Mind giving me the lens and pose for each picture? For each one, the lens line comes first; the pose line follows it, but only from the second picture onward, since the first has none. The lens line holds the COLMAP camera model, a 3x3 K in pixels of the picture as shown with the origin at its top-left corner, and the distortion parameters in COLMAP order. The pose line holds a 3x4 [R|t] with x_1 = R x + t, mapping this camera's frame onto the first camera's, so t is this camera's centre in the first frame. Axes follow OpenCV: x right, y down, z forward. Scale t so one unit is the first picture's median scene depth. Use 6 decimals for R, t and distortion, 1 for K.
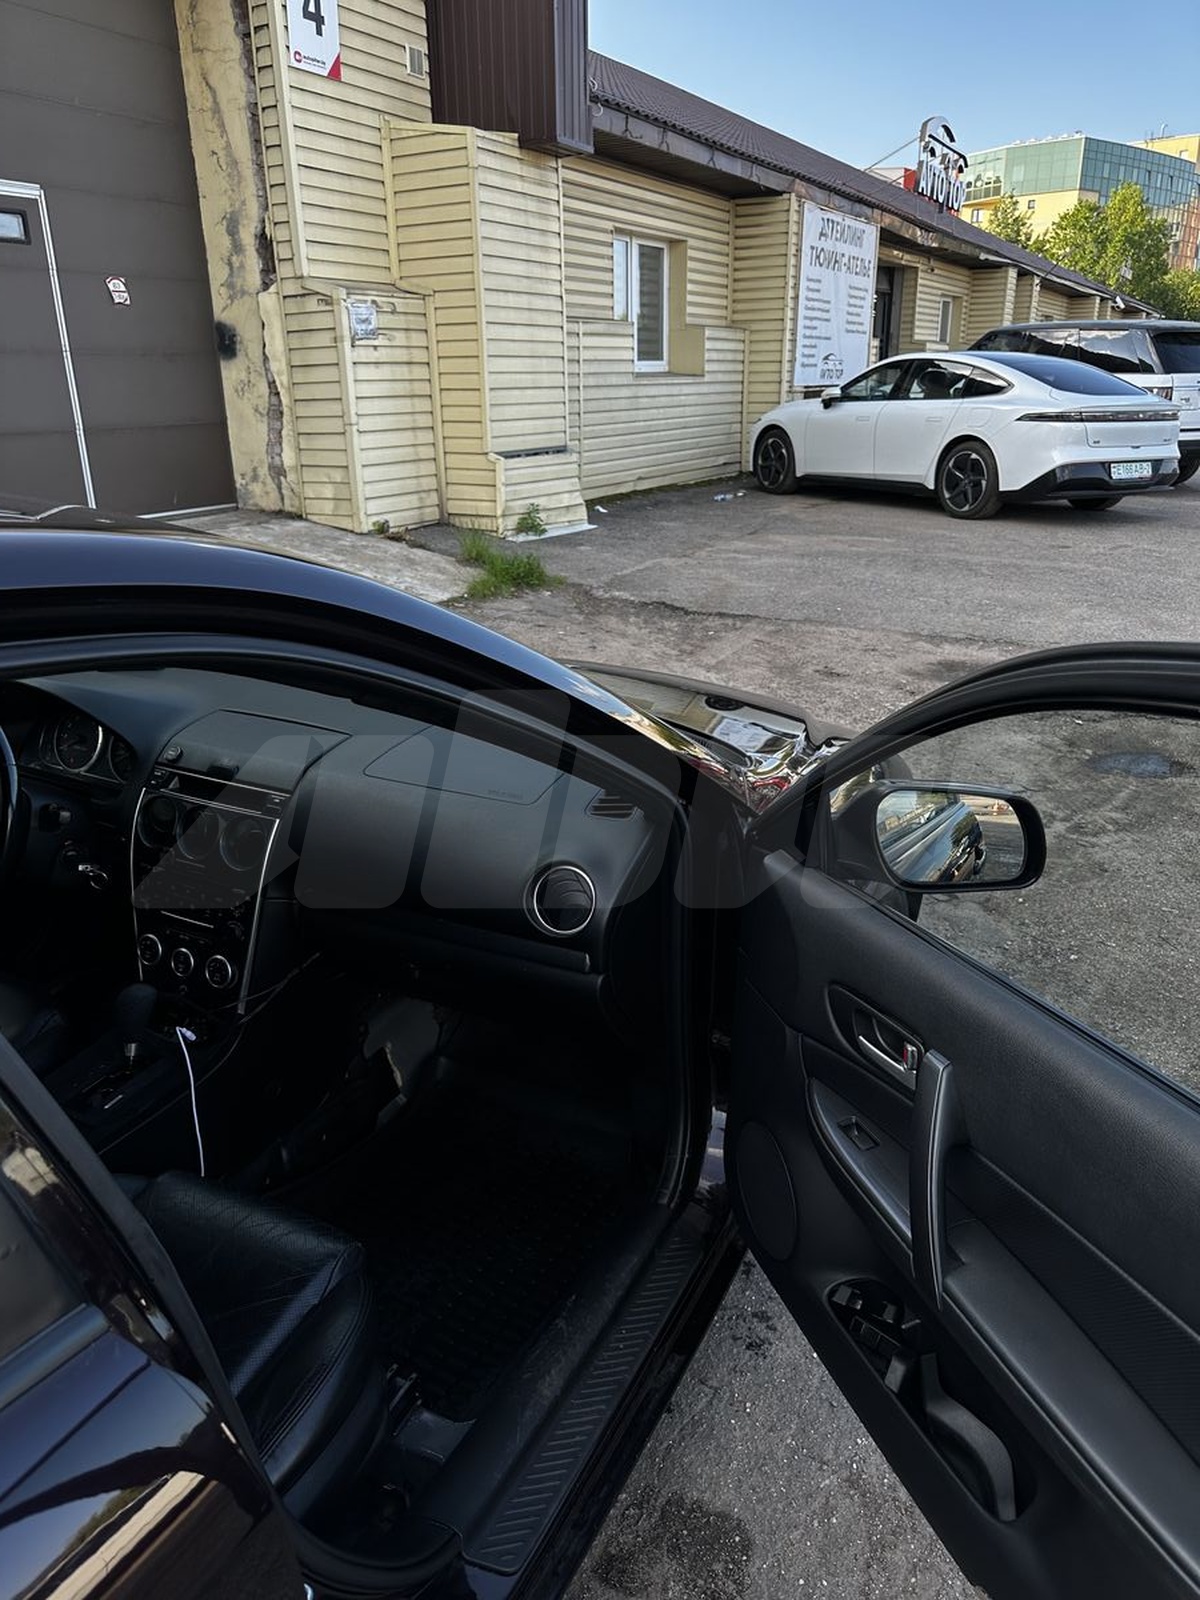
lens RADIAL K [[1167.8, 0, 606.3], [0, 1167.8, 830.7], [0, 0, 1]] dist [0.006051, -0.007423]
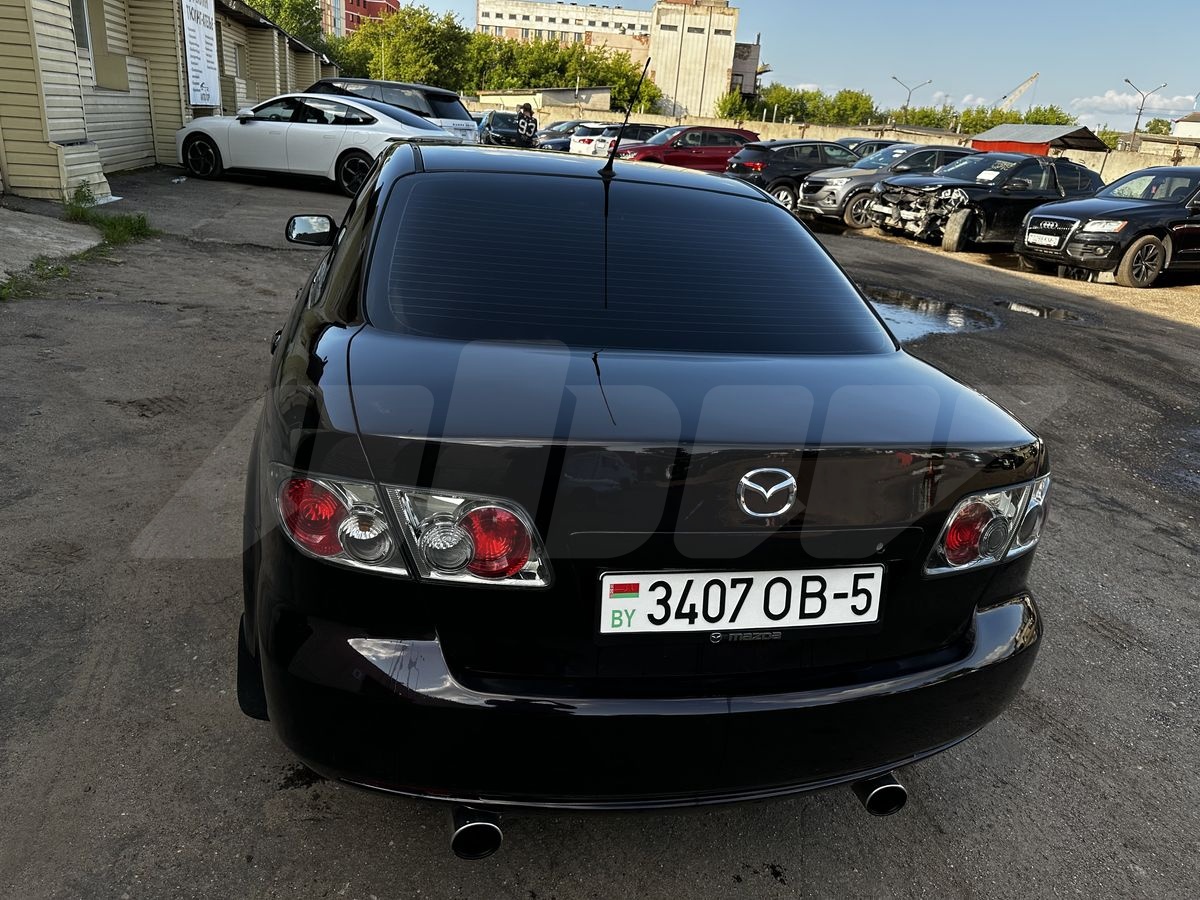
lens RADIAL K [[875.8, 0, 596.1], [0, 875.8, 469.6], [0, 0, 1]] dist [0.006051, -0.007423]
pose [[0.755303, -0.175134, 0.631542, -0.291962], [0.157892, 0.983877, 0.084006, 0.059525], [-0.636072, 0.036266, 0.770777, -0.158573]]
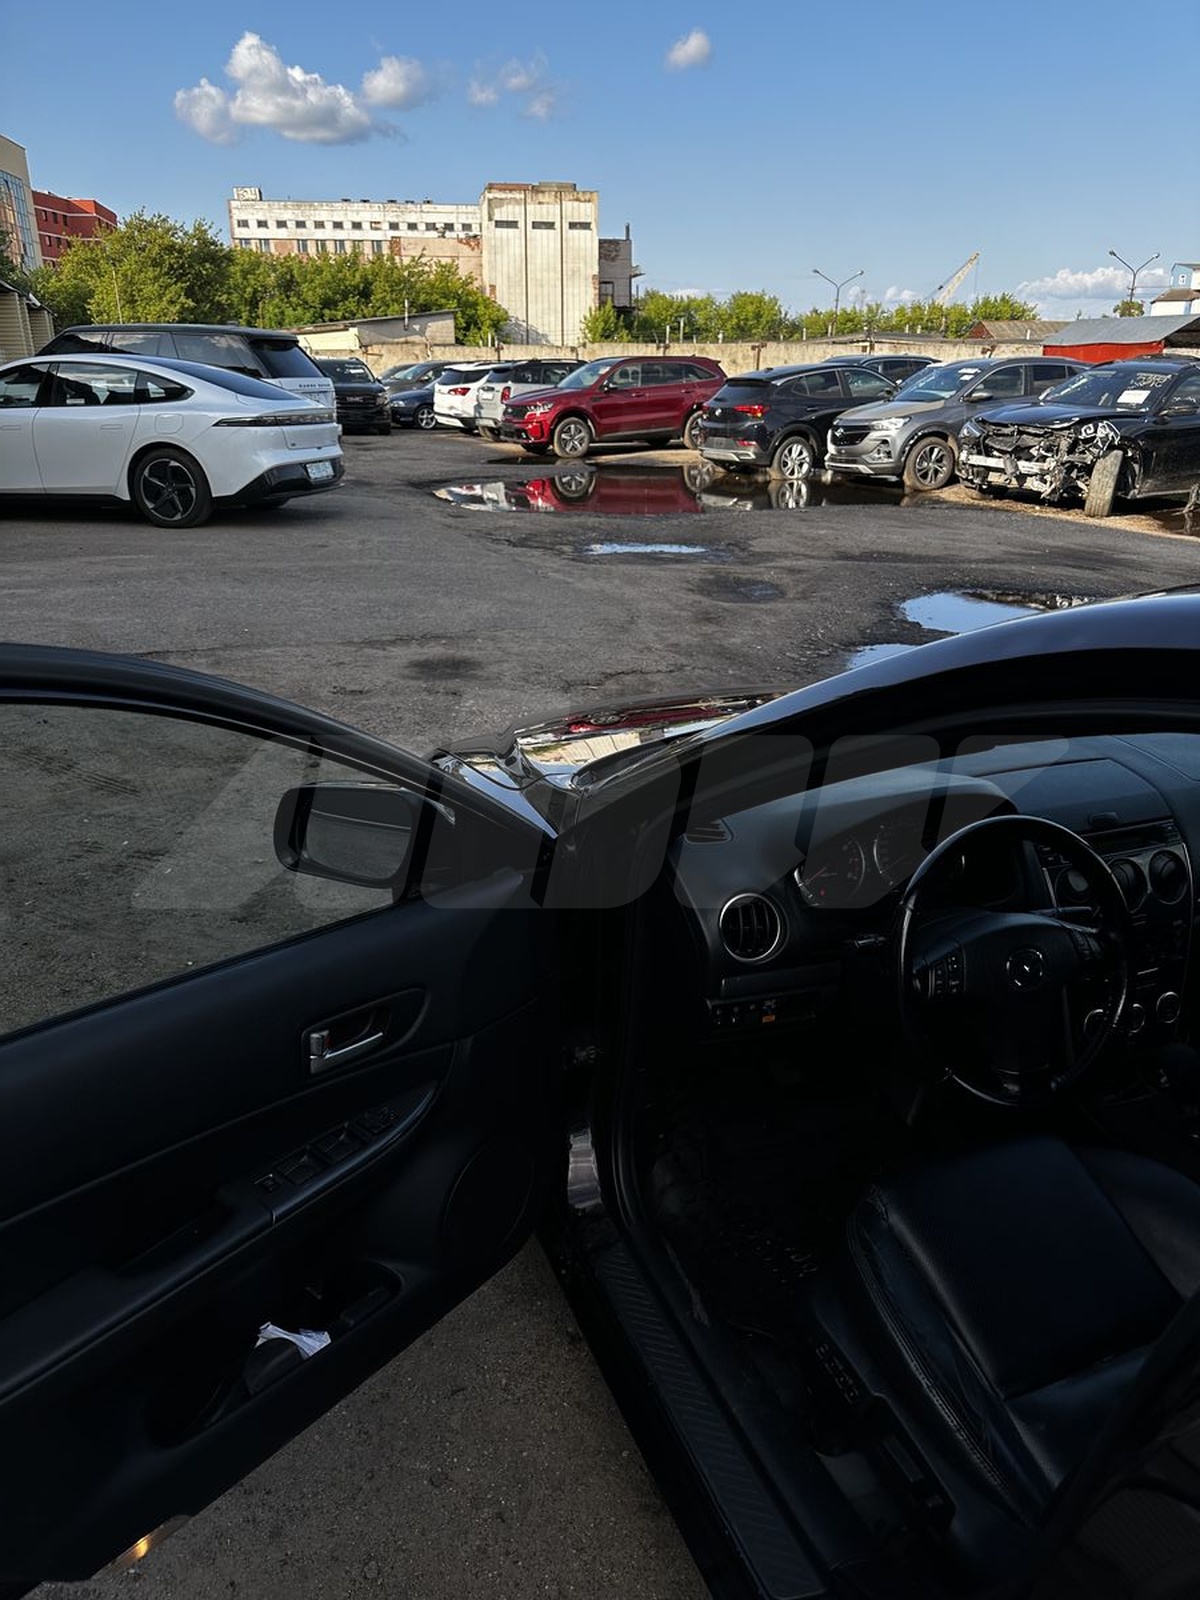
lens RADIAL K [[1167.8, 0, 606.3], [0, 1167.8, 830.7], [0, 0, 1]] dist [0.006051, -0.007423]
pose [[0.646045, -0.271485, 0.713387, -0.223856], [0.269639, 0.955525, 0.119447, -0.046253], [-0.714087, 0.115189, 0.690515, 0.103344]]
